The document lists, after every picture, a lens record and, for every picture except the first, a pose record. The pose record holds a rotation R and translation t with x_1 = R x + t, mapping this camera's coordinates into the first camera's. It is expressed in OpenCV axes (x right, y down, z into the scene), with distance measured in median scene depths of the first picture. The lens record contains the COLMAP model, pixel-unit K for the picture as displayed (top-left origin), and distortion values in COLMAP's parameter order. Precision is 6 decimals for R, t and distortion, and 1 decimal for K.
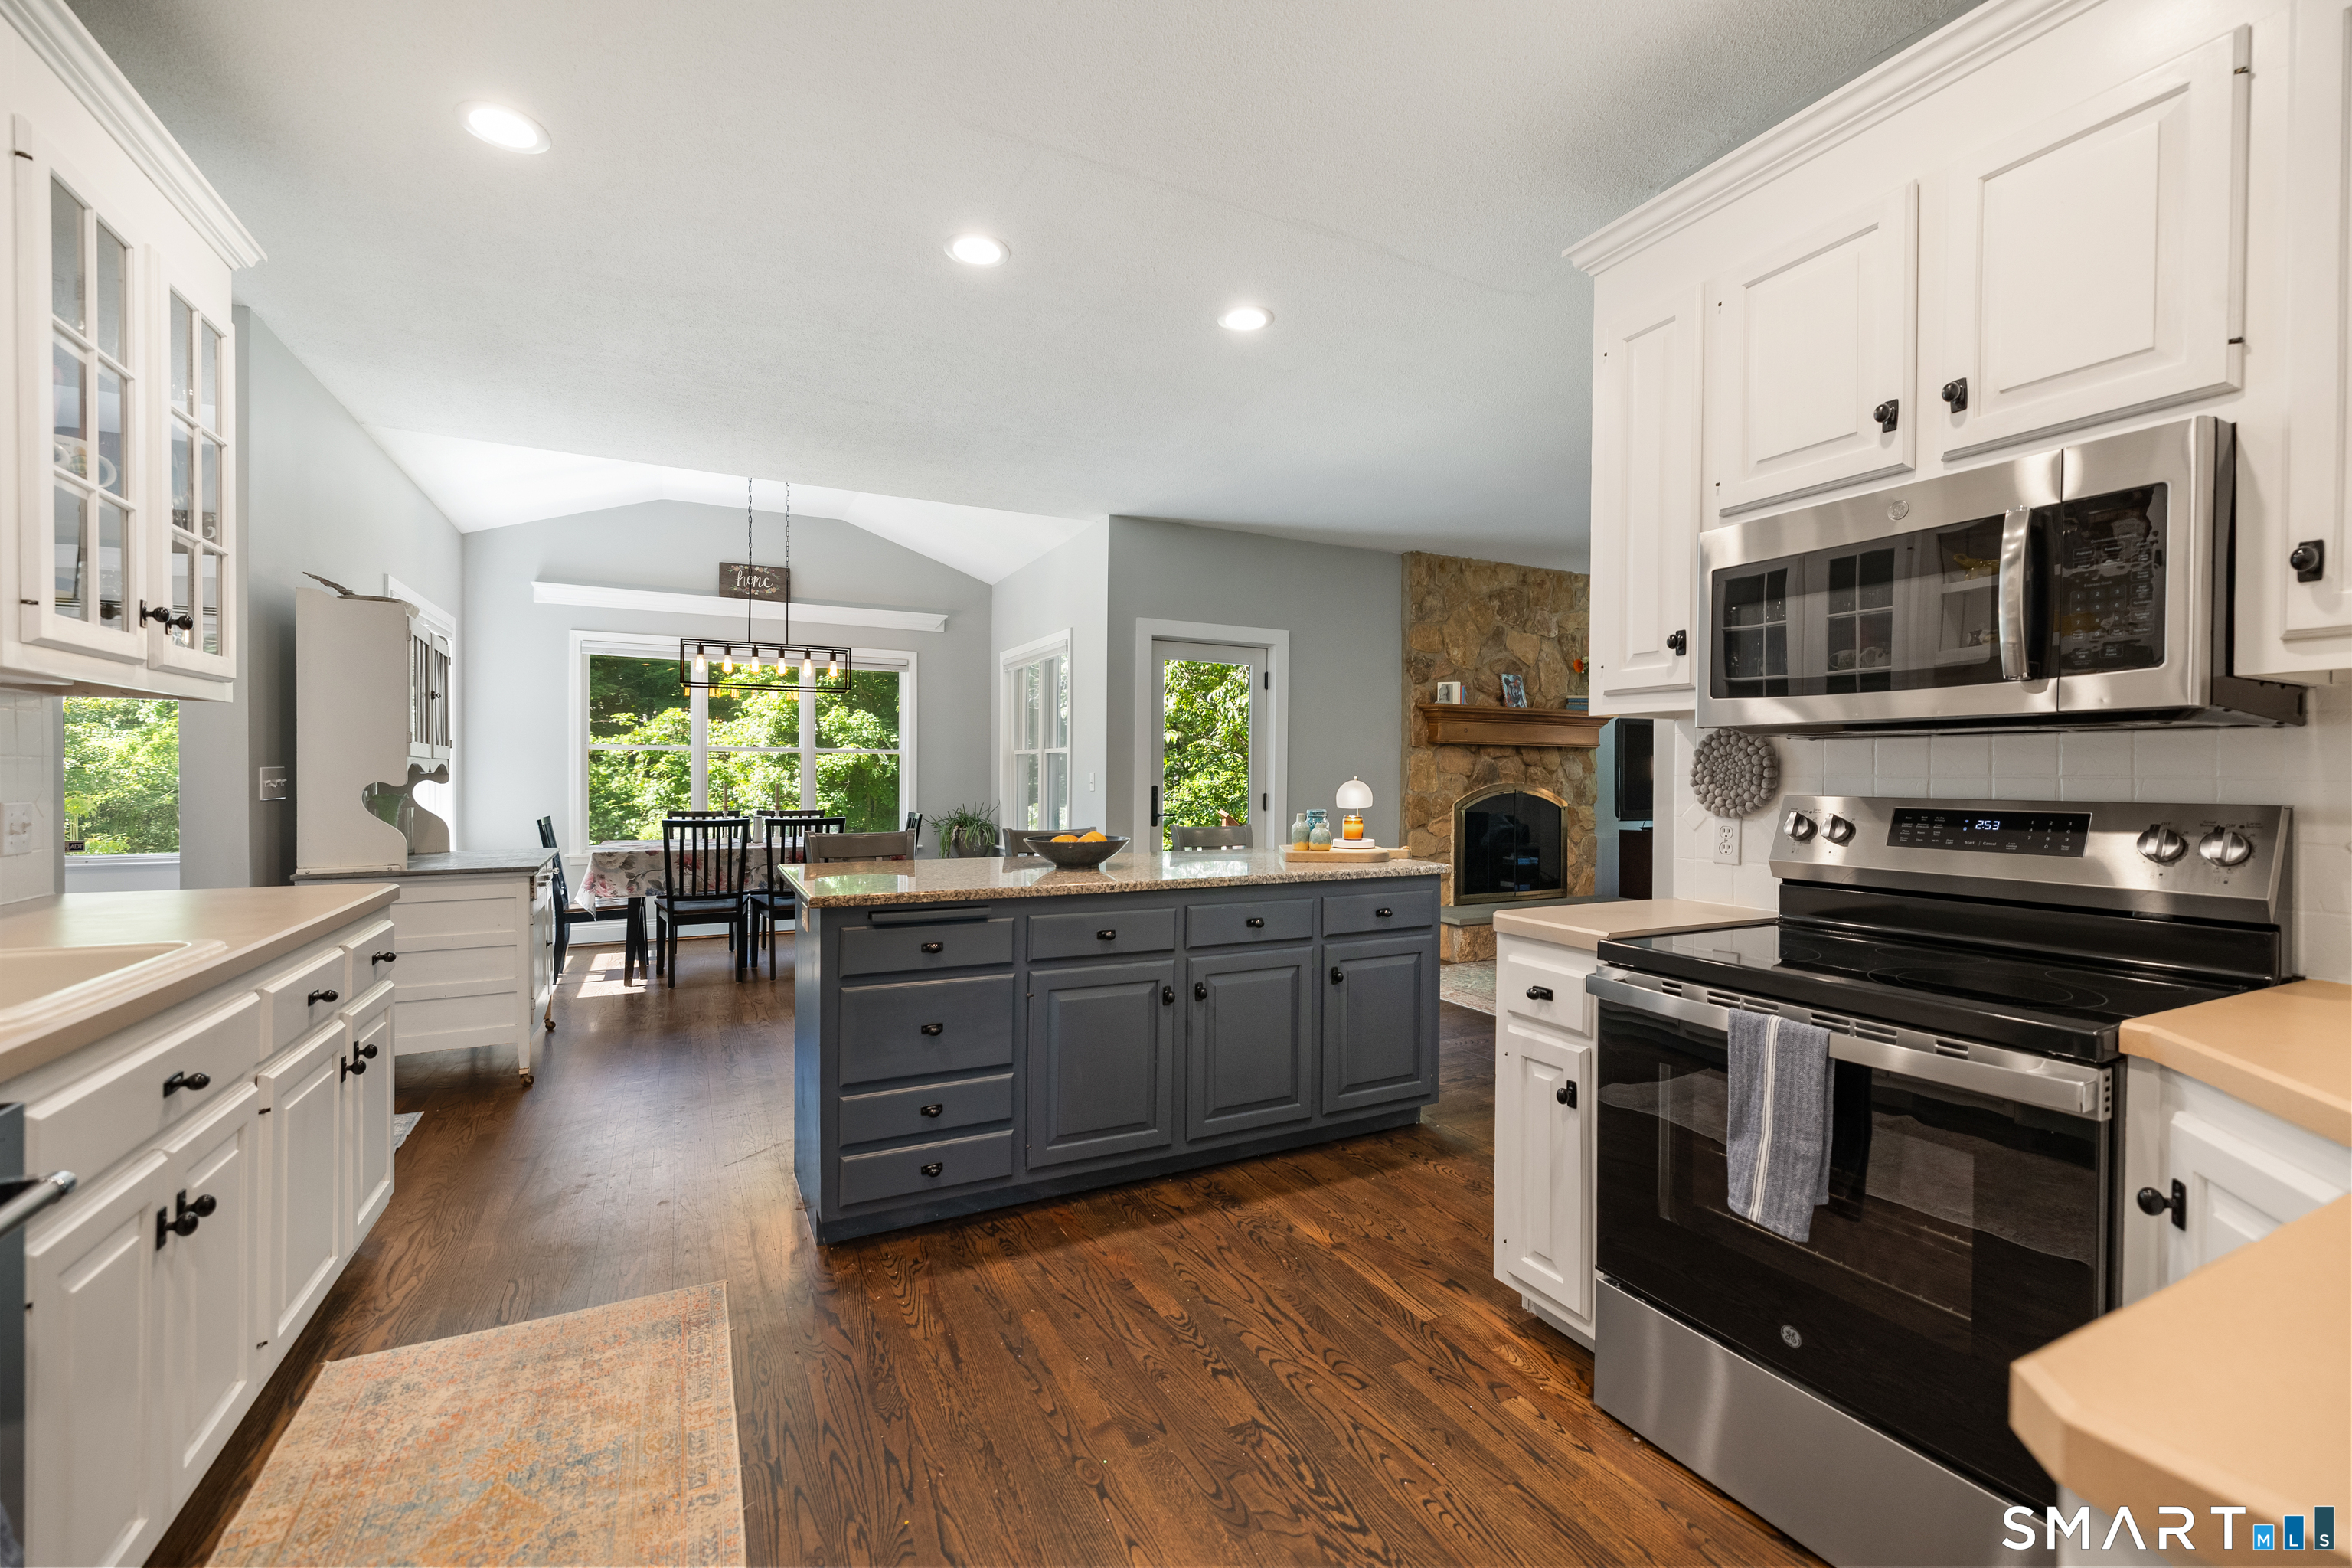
lens RADIAL K [[983.0, 0, 1191.5], [0, 983.0, 783.4], [0, 0, 1]] dist [0.001387, -0.000196]
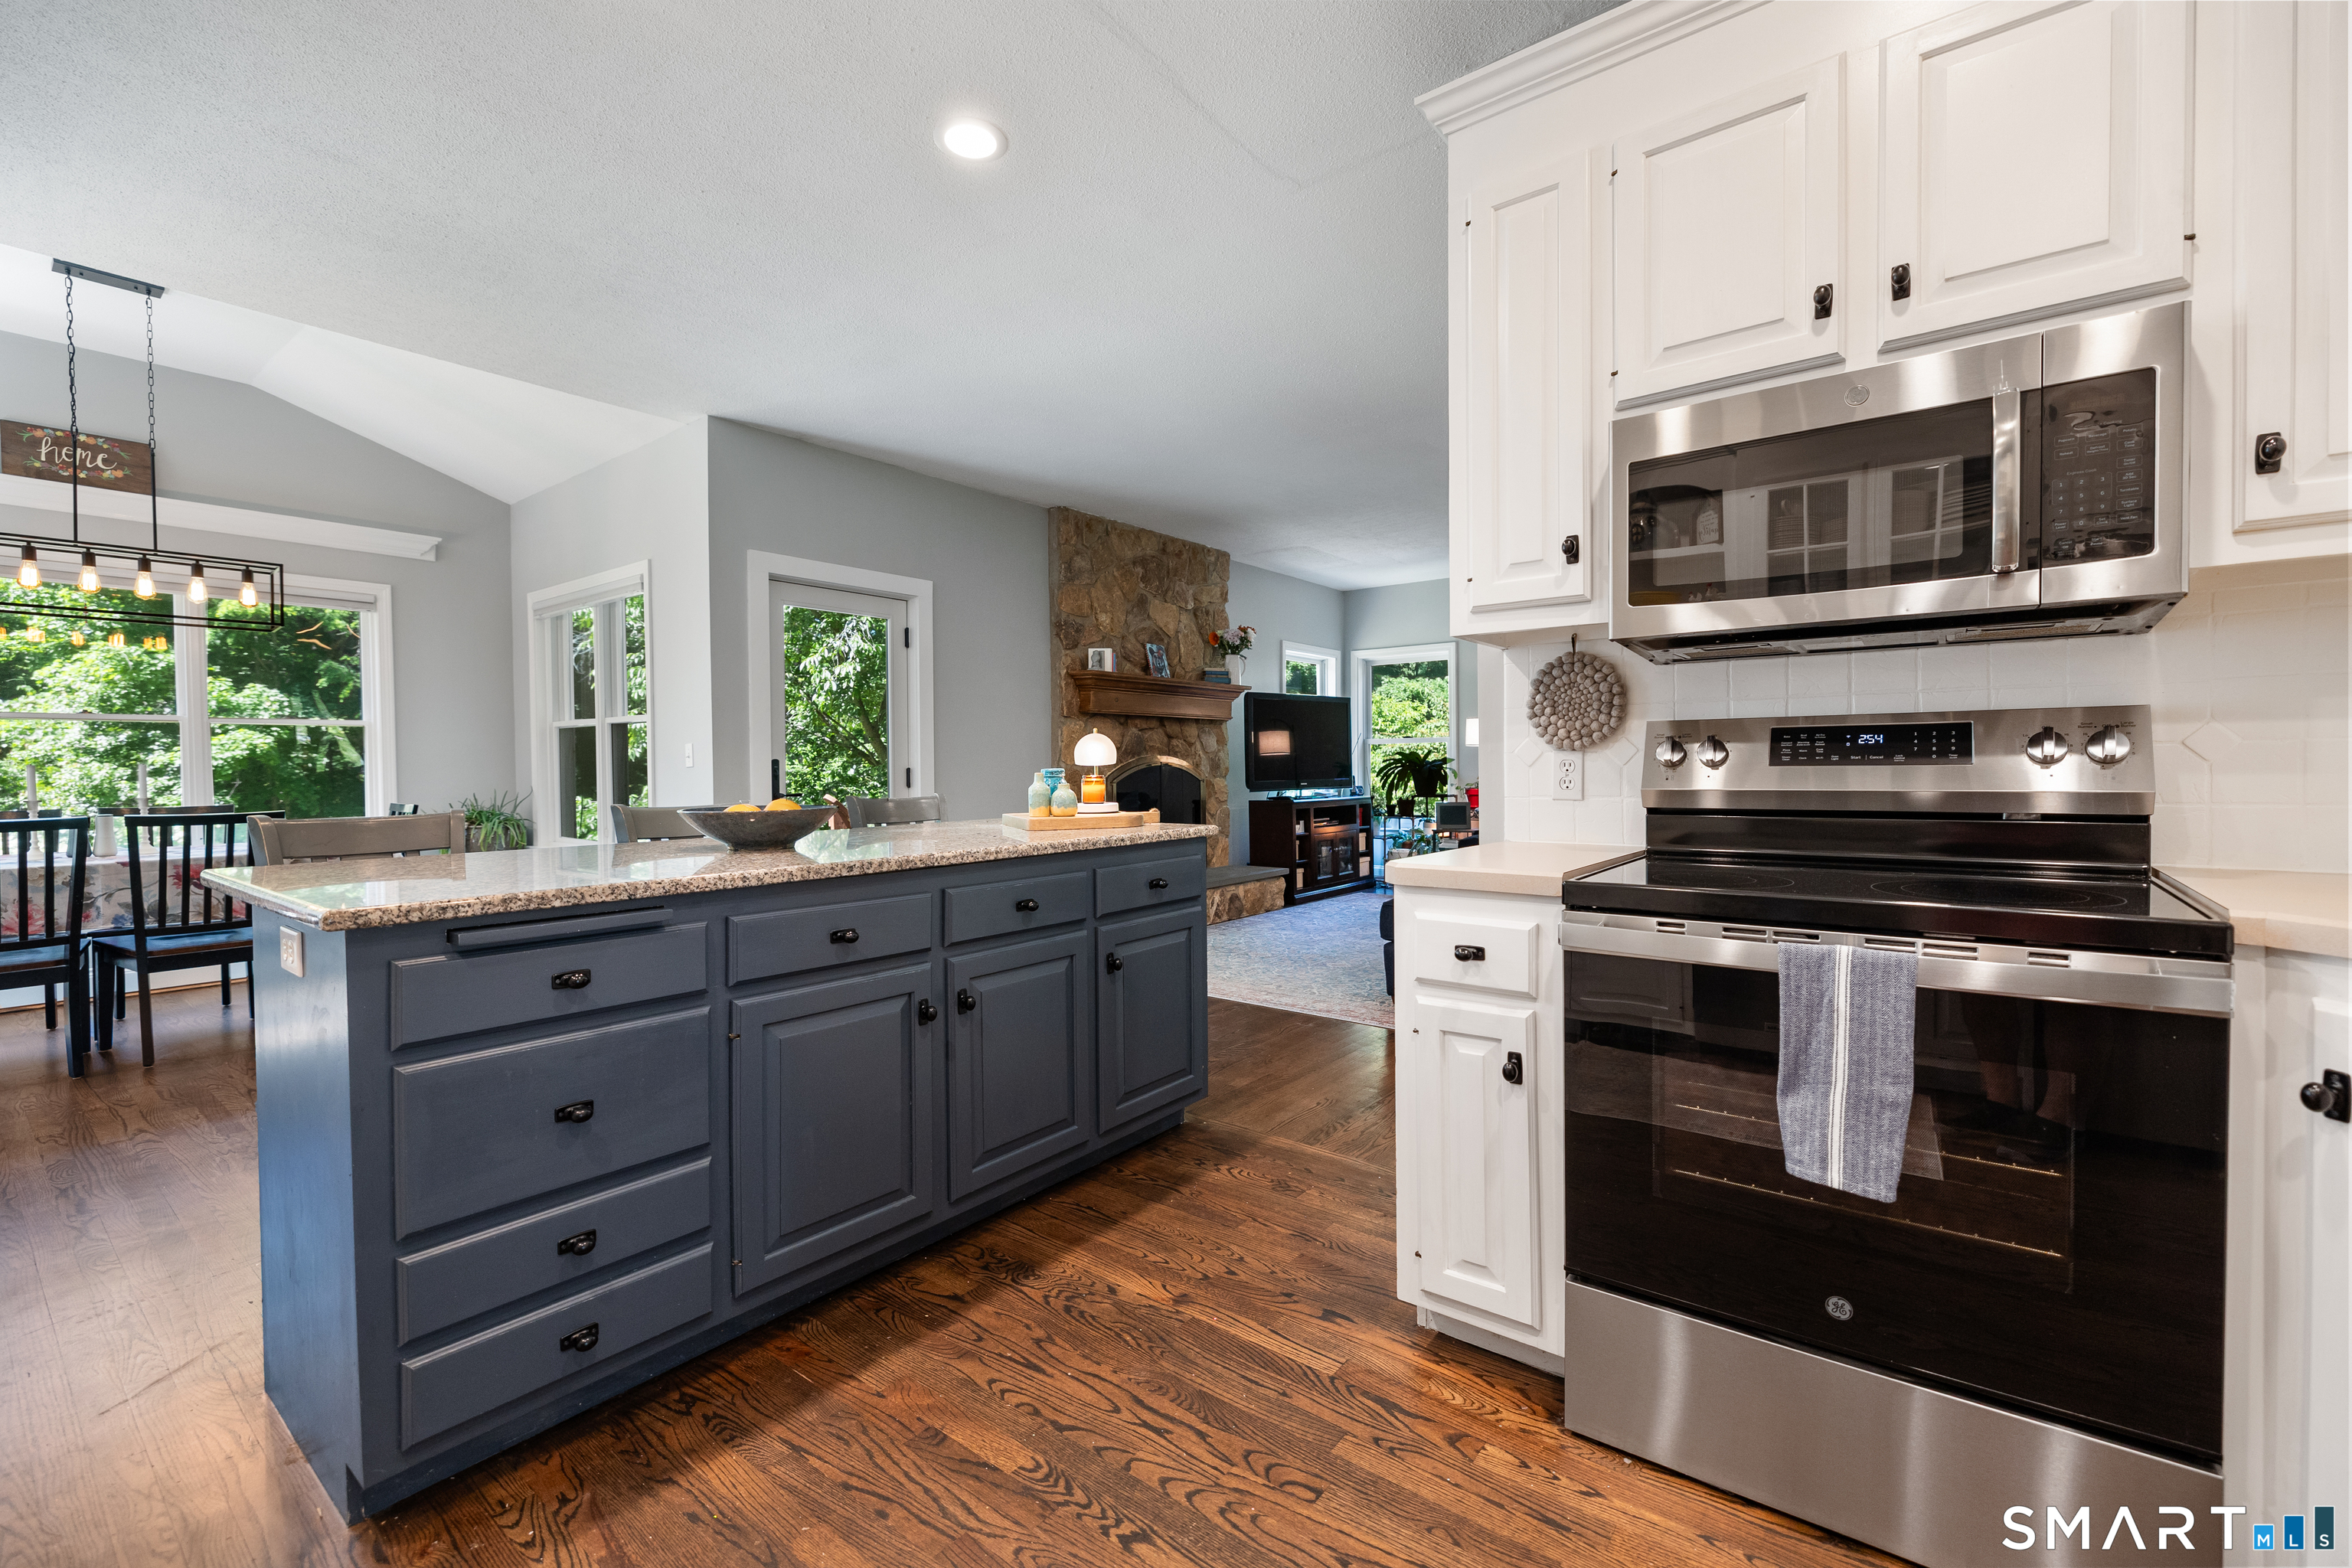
lens RADIAL K [[983.0, 0, 1191.5], [0, 983.0, 783.4], [0, 0, 1]] dist [0.001387, -0.000196]
pose [[0.904922, -0.023028, 0.424953, -0.170256], [0.019307, 0.999728, 0.013059, 0.043498], [-0.425138, -0.003613, 0.905121, 0.277883]]
